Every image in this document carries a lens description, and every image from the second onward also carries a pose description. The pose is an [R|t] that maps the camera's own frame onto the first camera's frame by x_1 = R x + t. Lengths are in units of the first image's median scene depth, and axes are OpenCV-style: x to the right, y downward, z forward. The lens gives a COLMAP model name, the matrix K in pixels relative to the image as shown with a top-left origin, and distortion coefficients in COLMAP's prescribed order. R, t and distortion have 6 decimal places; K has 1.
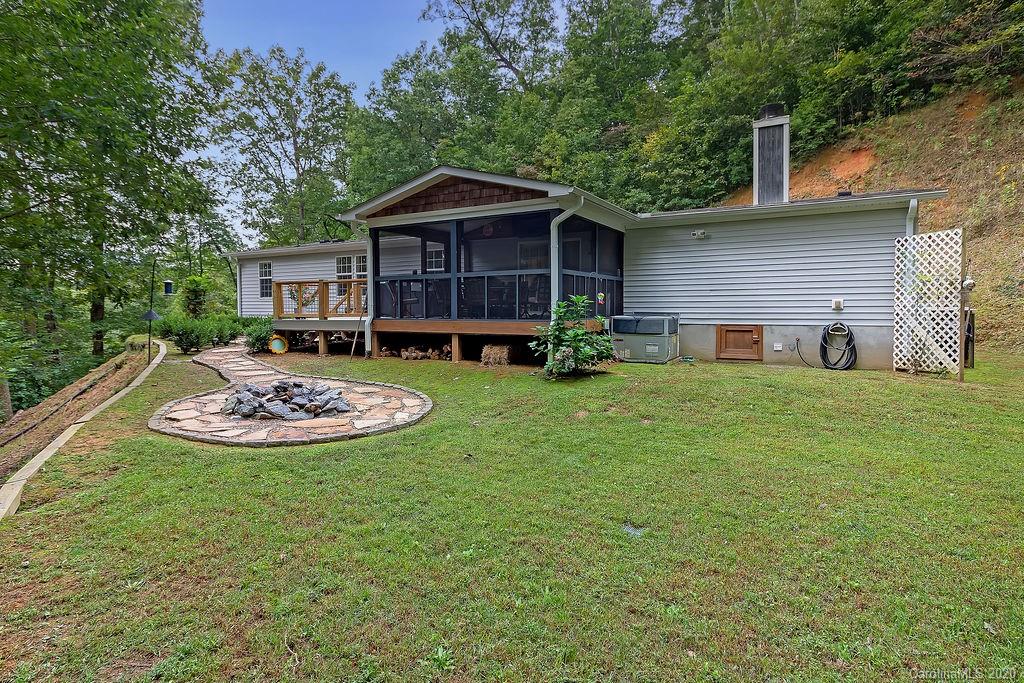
lens RADIAL K [[485.2, 0, 512.0], [0, 485.2, 341.5], [0, 0, 1]] dist [-0.002373, -0.000505]
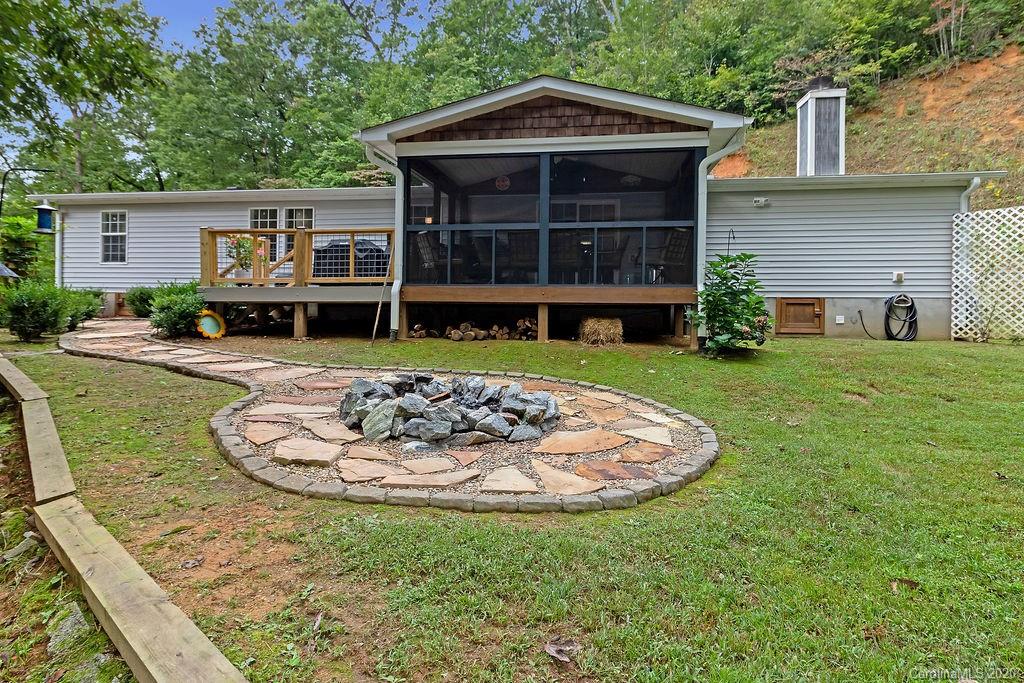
lens RADIAL K [[479.1, 0, 510.5], [0, 479.1, 317.5], [0, 0, 1]] dist [0.007259, 0.000574]
pose [[0.937642, -0.002425, 0.347595, -0.414783], [0.012079, 0.999599, -0.025611, 0.023077], [-0.347393, 0.028213, 0.937295, 0.312953]]
